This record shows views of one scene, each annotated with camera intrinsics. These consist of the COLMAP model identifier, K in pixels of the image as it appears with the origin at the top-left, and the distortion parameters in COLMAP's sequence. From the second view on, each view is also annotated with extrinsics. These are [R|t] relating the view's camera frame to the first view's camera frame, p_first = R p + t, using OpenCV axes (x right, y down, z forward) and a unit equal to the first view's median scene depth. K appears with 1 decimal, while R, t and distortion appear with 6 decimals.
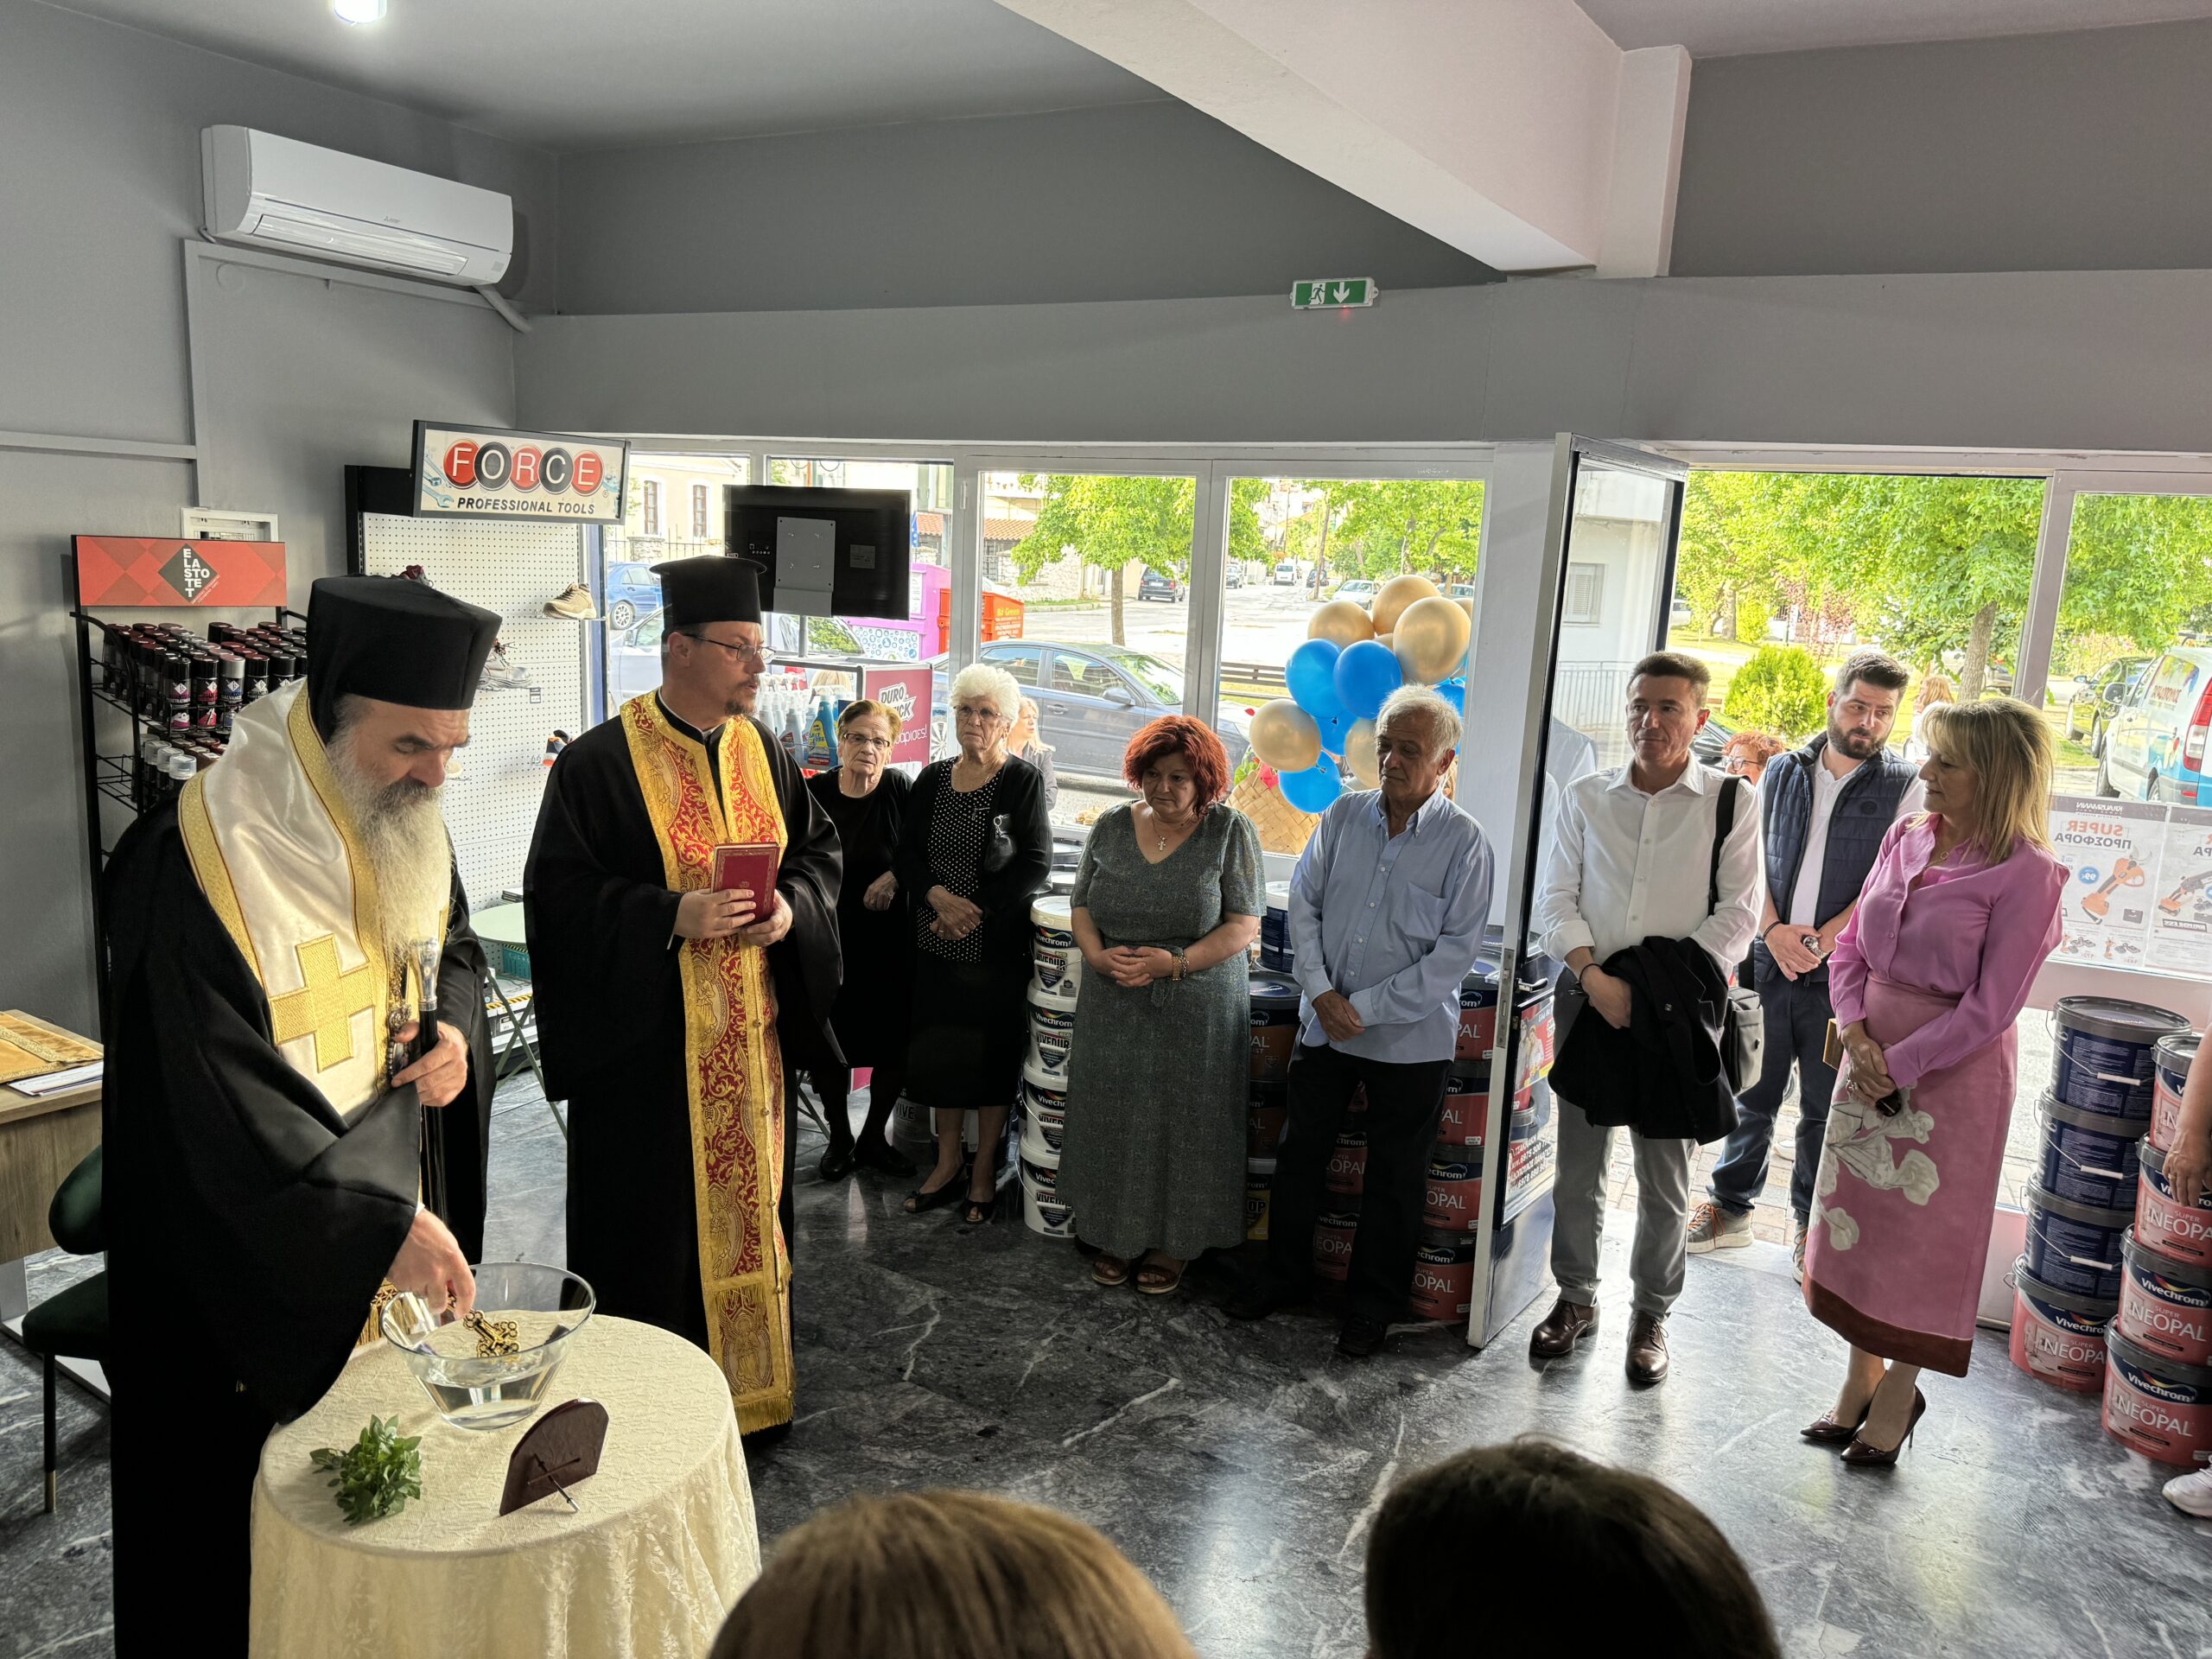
lens RADIAL K [[1546.6, 0, 1105.8], [0, 1546.6, 848.9], [0, 0, 1]] dist [0.034353, -0.036192]
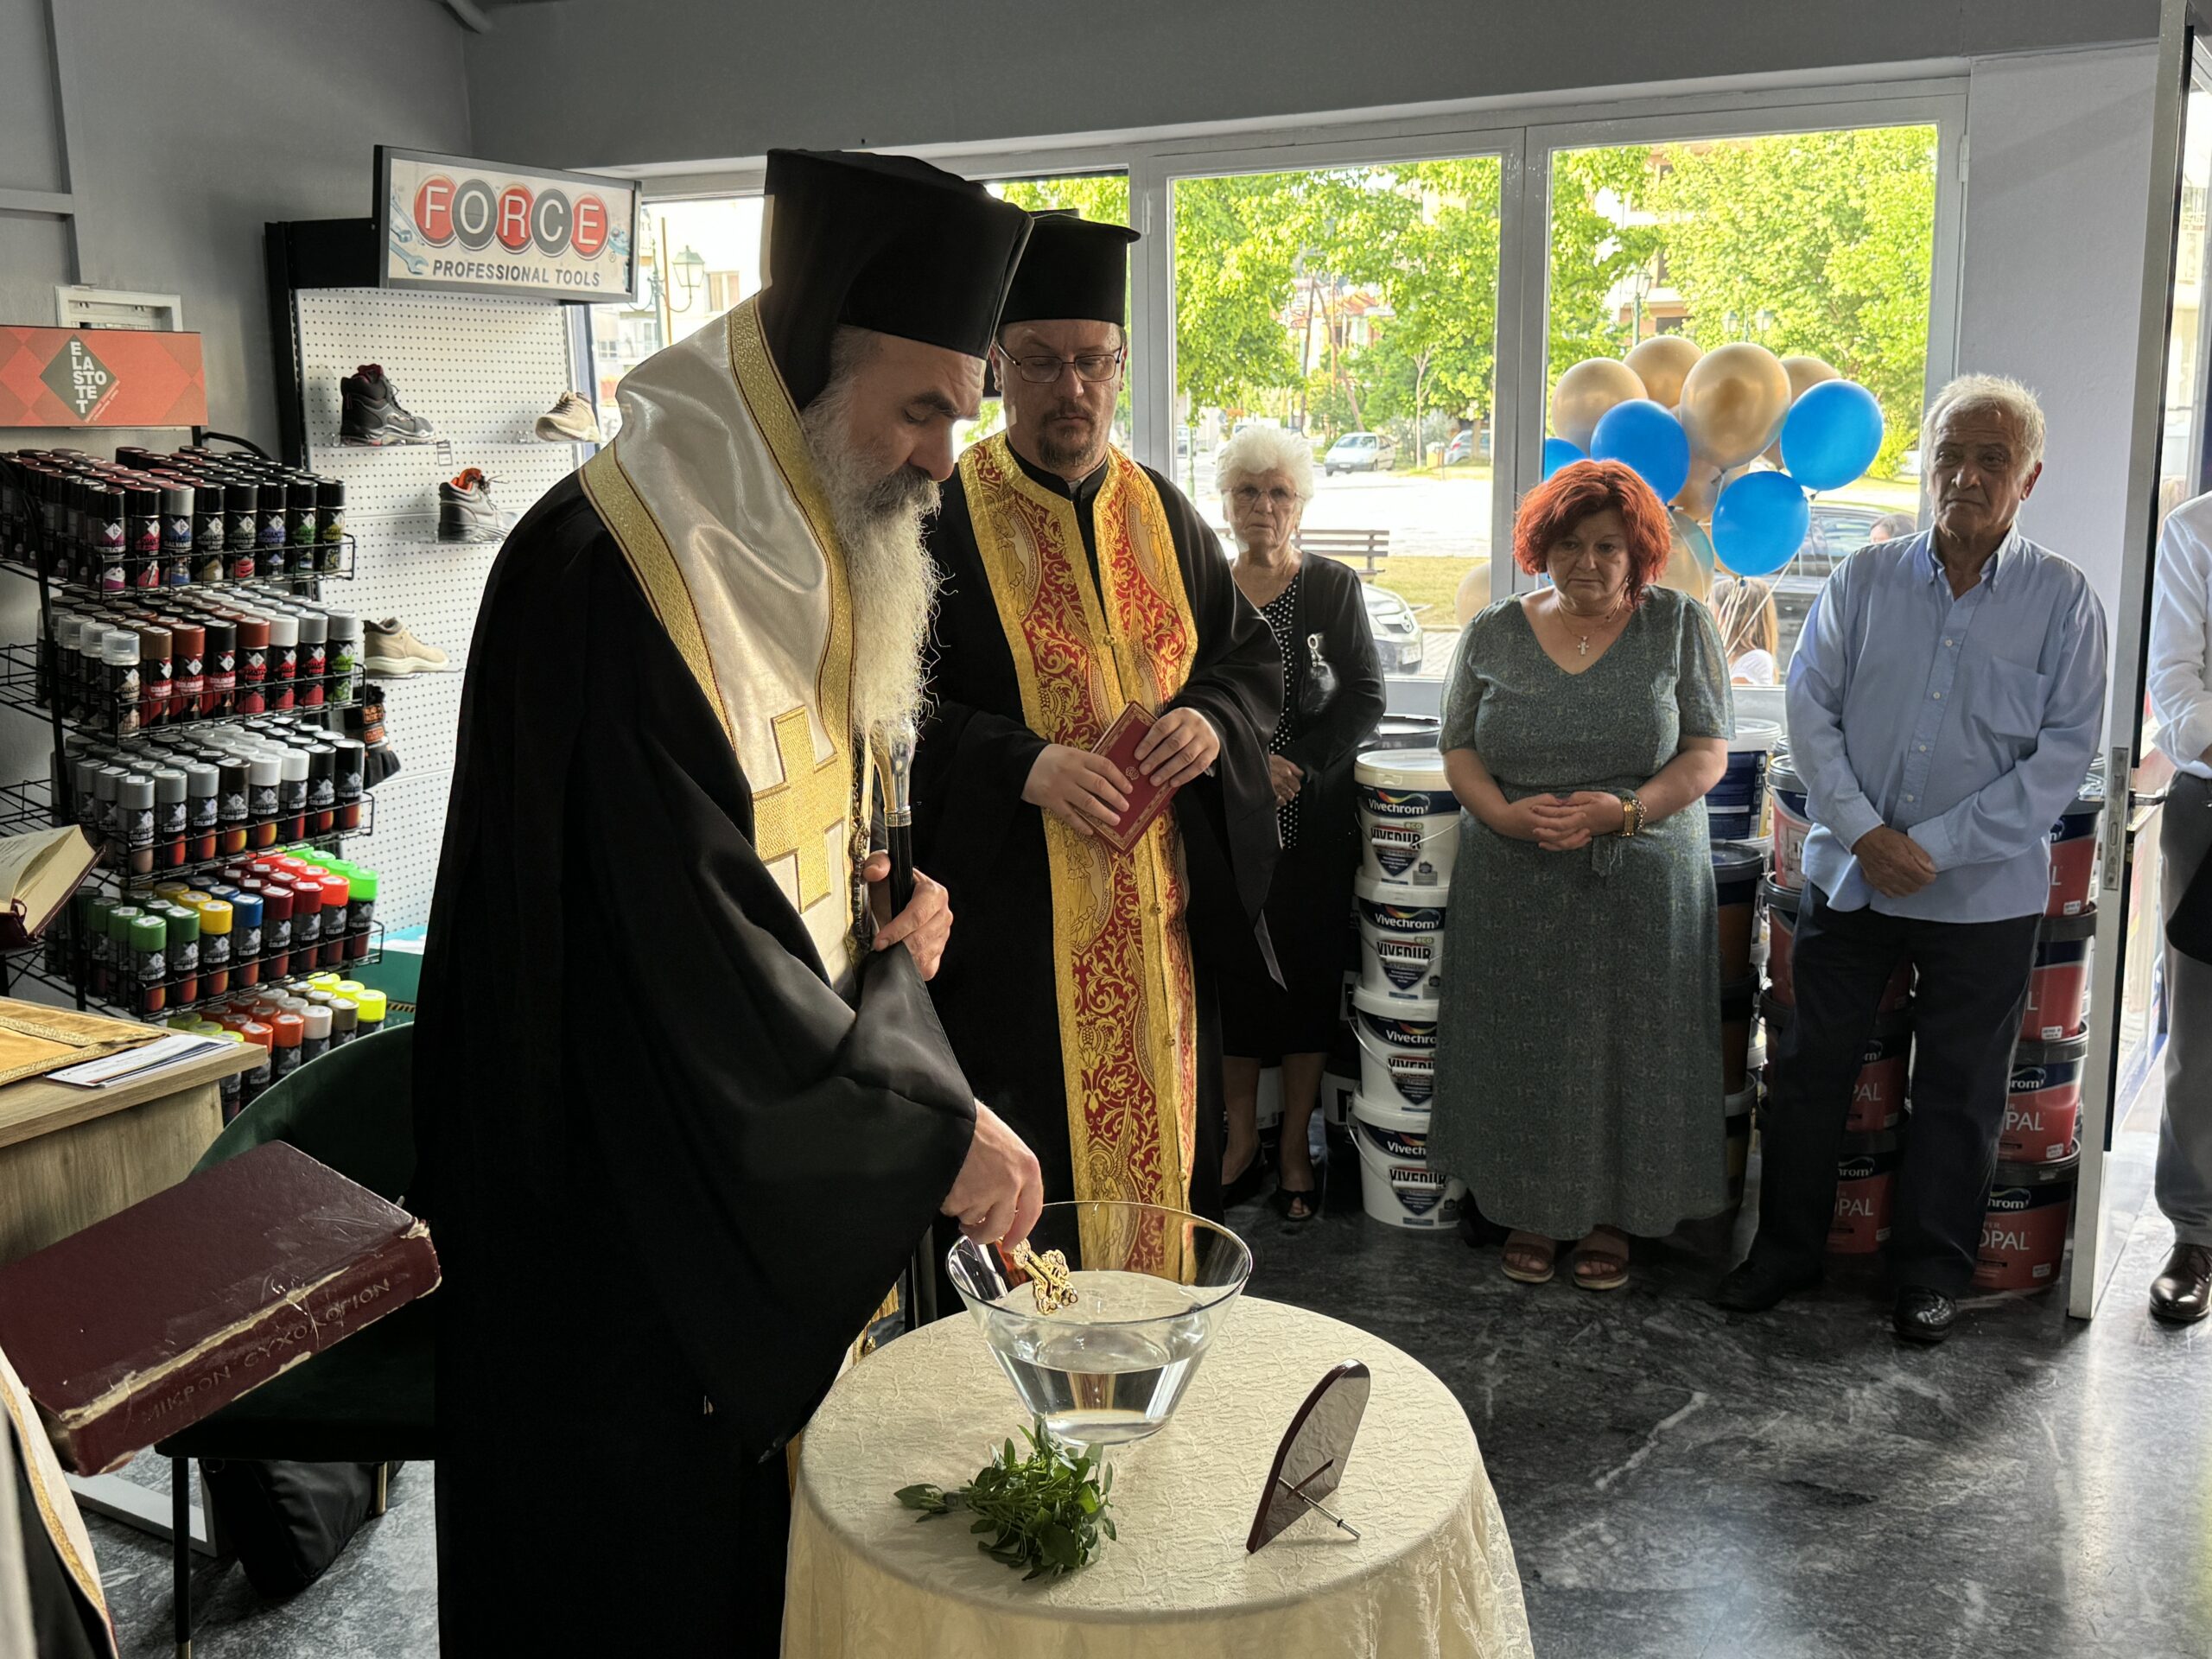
lens RADIAL K [[2068.6, 0, 1116.9], [0, 2068.6, 824.8], [0, 0, 1]] dist [0.022230, 0.000000]
pose [[0.996362, -0.071735, 0.046006, -0.223138], [0.071590, 0.997423, 0.004787, 0.057747], [-0.046230, -0.001476, 0.998930, 0.070612]]
